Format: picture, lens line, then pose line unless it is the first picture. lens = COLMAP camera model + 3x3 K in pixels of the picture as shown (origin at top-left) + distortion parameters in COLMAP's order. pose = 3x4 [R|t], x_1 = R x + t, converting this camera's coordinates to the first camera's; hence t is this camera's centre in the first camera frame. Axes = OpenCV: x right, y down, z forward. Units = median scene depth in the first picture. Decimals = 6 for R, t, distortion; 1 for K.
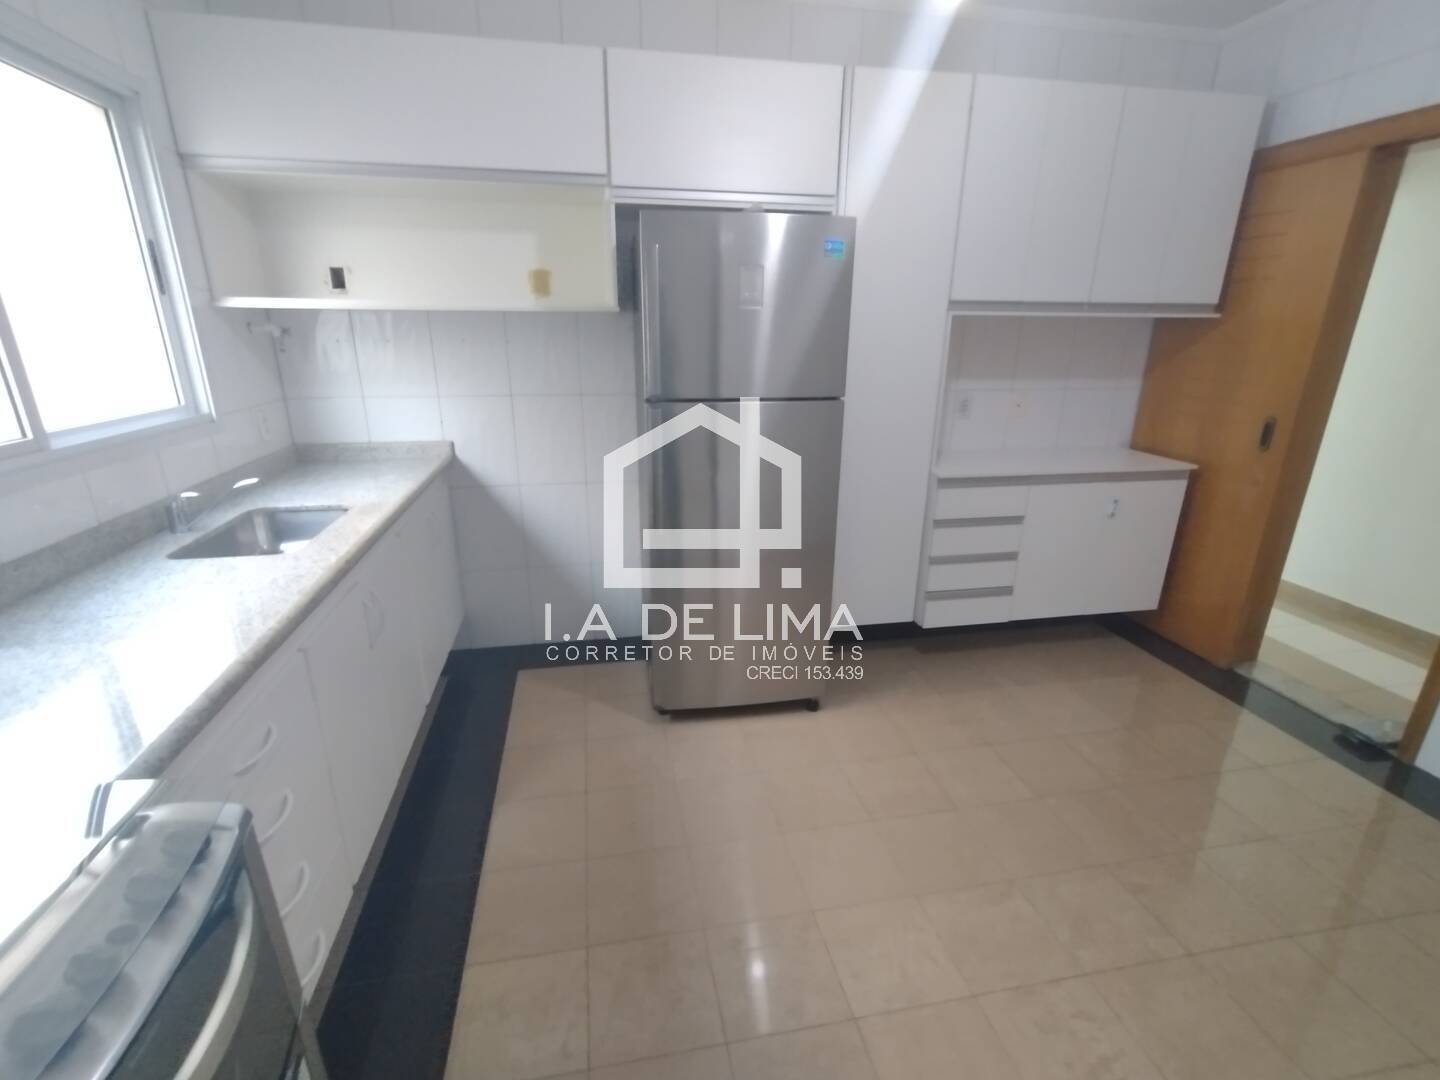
lens RADIAL K [[657.7, 0, 720.0], [0, 657.7, 540.0], [0, 0, 1]] dist [-0.005262, 0.000250]
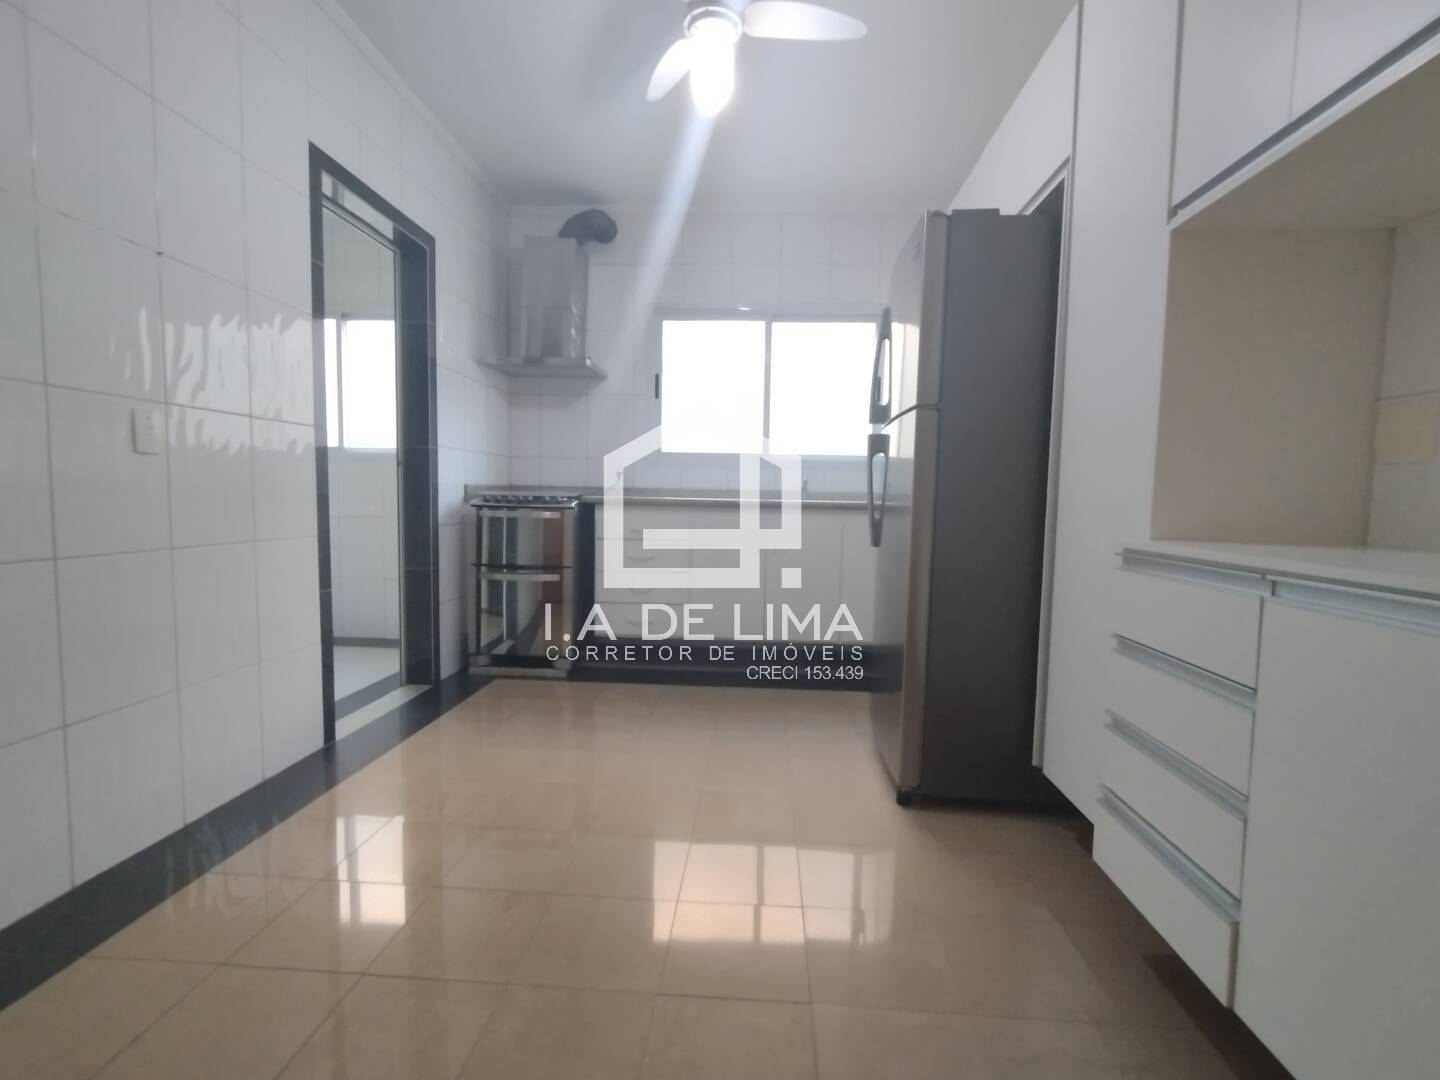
lens RADIAL K [[650.3, 0, 720.0], [0, 650.3, 540.0], [0, 0, 1]] dist [-0.001651, -0.000278]
pose [[-0.252501, 0.052315, -0.966181, 0.878174], [-0.325297, 0.935827, 0.135684, -0.064689], [0.911277, 0.348556, -0.219279, 0.811962]]
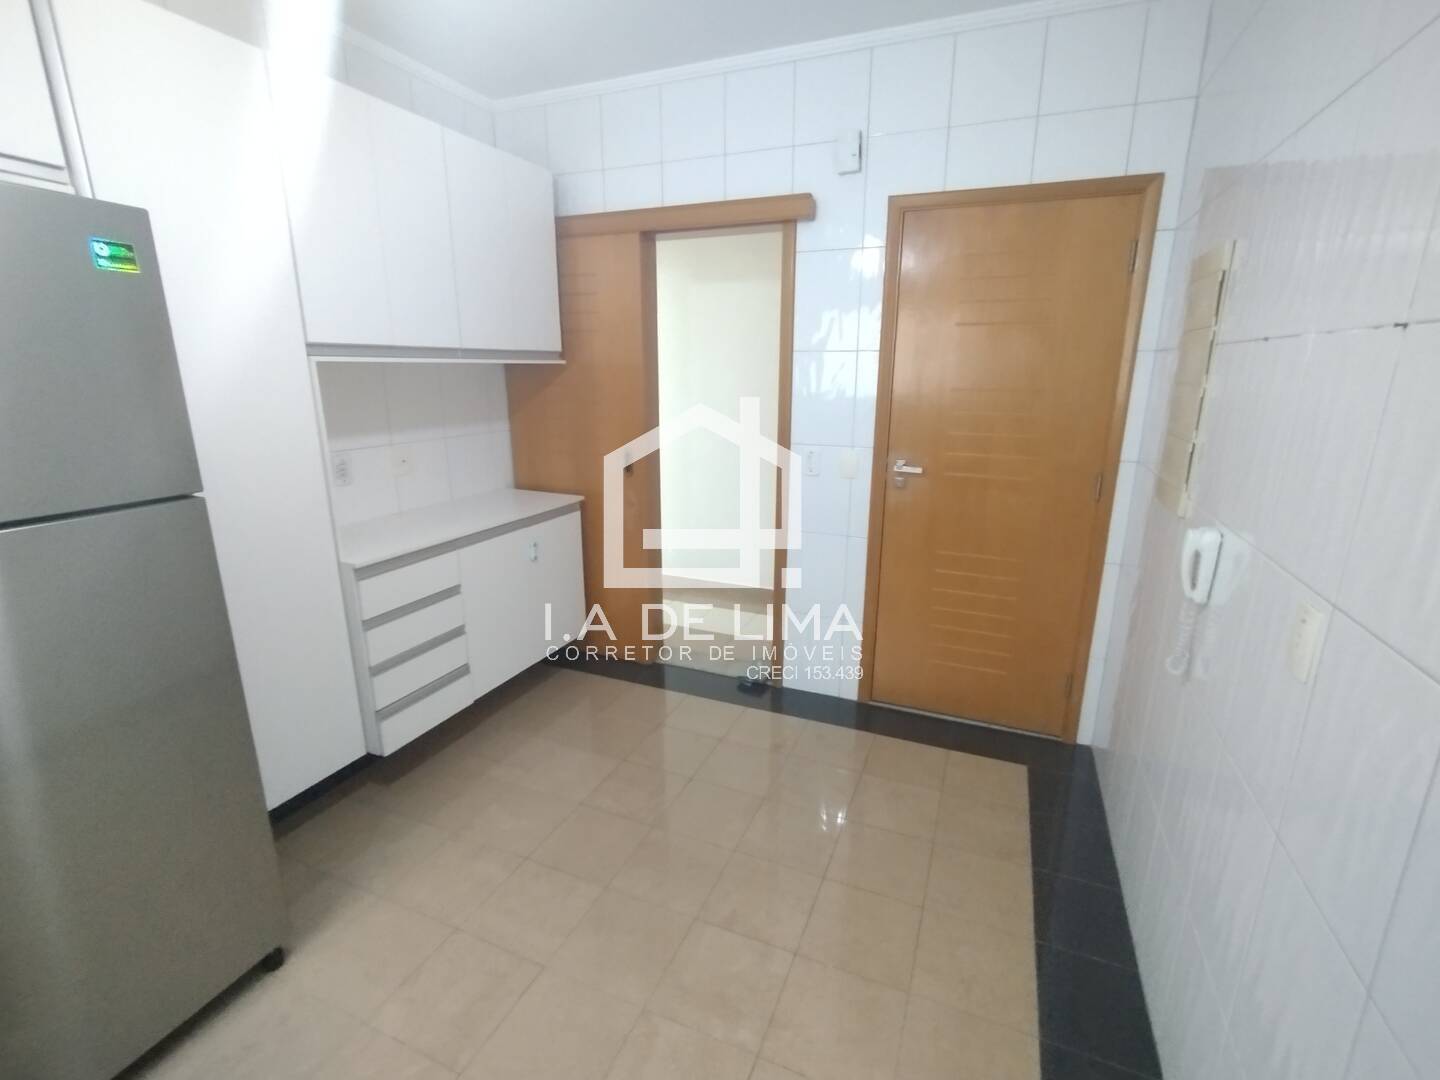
lens RADIAL K [[657.7, 0, 720.0], [0, 657.7, 540.0], [0, 0, 1]] dist [-0.005262, 0.000250]
pose [[0.561462, -0.213260, 0.799550, -0.036748], [0.255541, 0.963680, 0.077590, -0.073955], [-0.787057, 0.160754, 0.595566, 0.187880]]
